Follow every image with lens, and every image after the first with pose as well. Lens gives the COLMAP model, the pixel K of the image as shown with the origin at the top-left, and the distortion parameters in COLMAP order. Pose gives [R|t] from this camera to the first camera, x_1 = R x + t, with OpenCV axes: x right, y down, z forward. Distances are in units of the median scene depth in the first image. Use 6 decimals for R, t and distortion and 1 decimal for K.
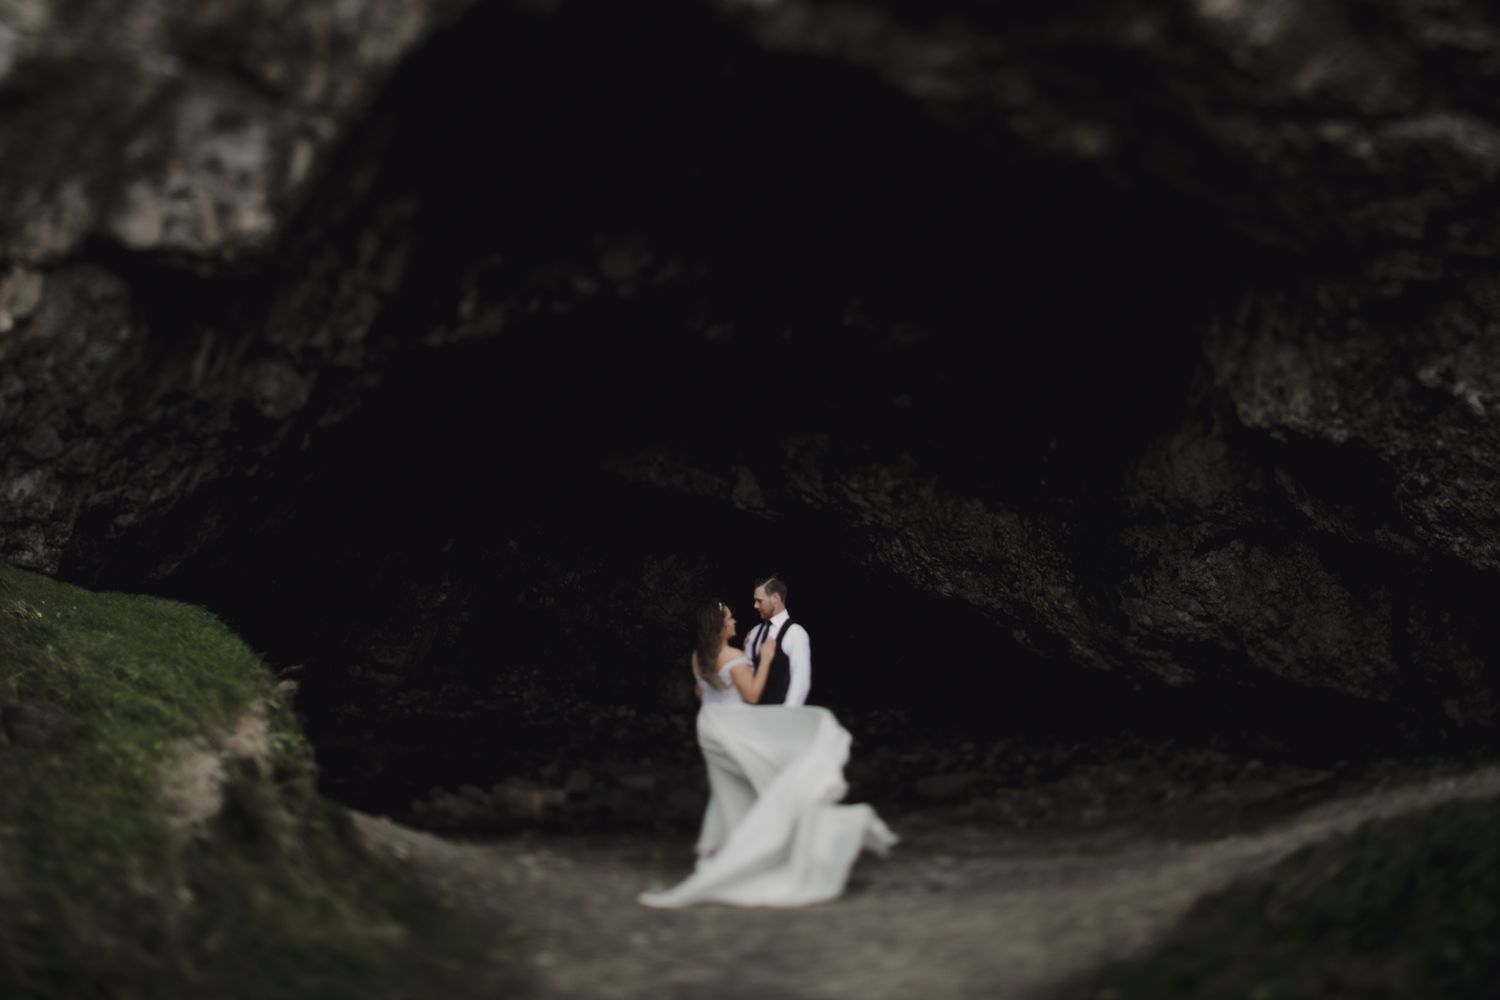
lens RADIAL K [[1921.2, 0, 750.3], [0, 1921.2, 502.6], [0, 0, 1]] dist [-0.109945, 0.000000]
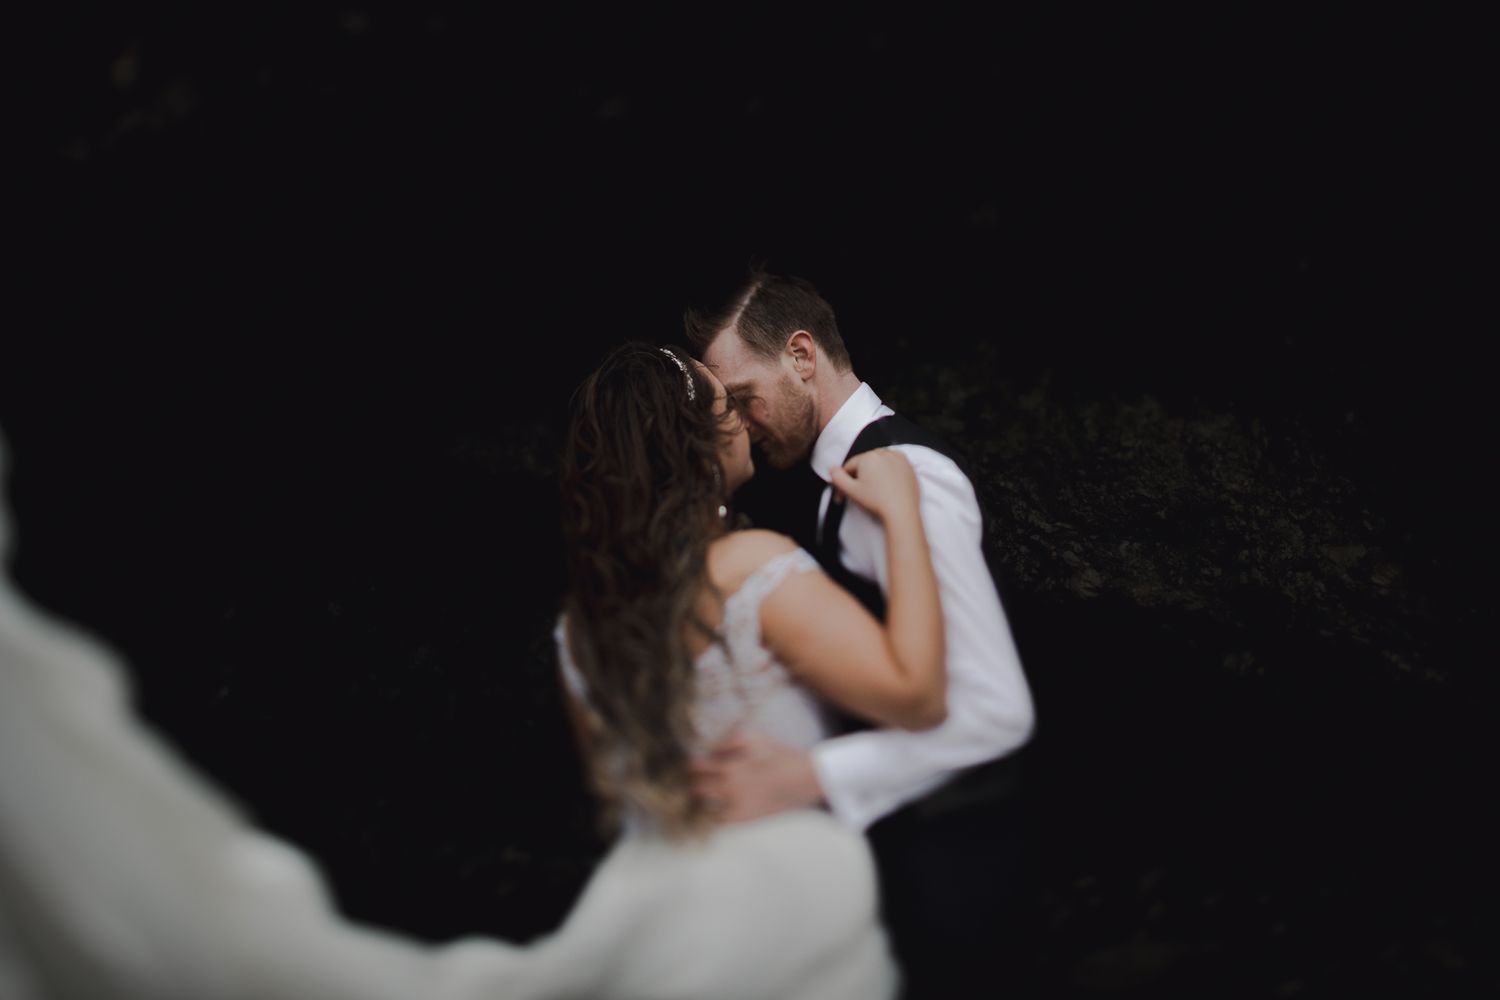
lens RADIAL K [[1921.2, 0, 748.9], [0, 1921.2, 496.8], [0, 0, 1]] dist [-0.109945, 0.000000]
pose [[0.998021, -0.049262, 0.039087, -0.007467], [0.051899, 0.996224, -0.069595, 0.054154], [-0.035511, 0.071486, 0.996809, 0.498104]]
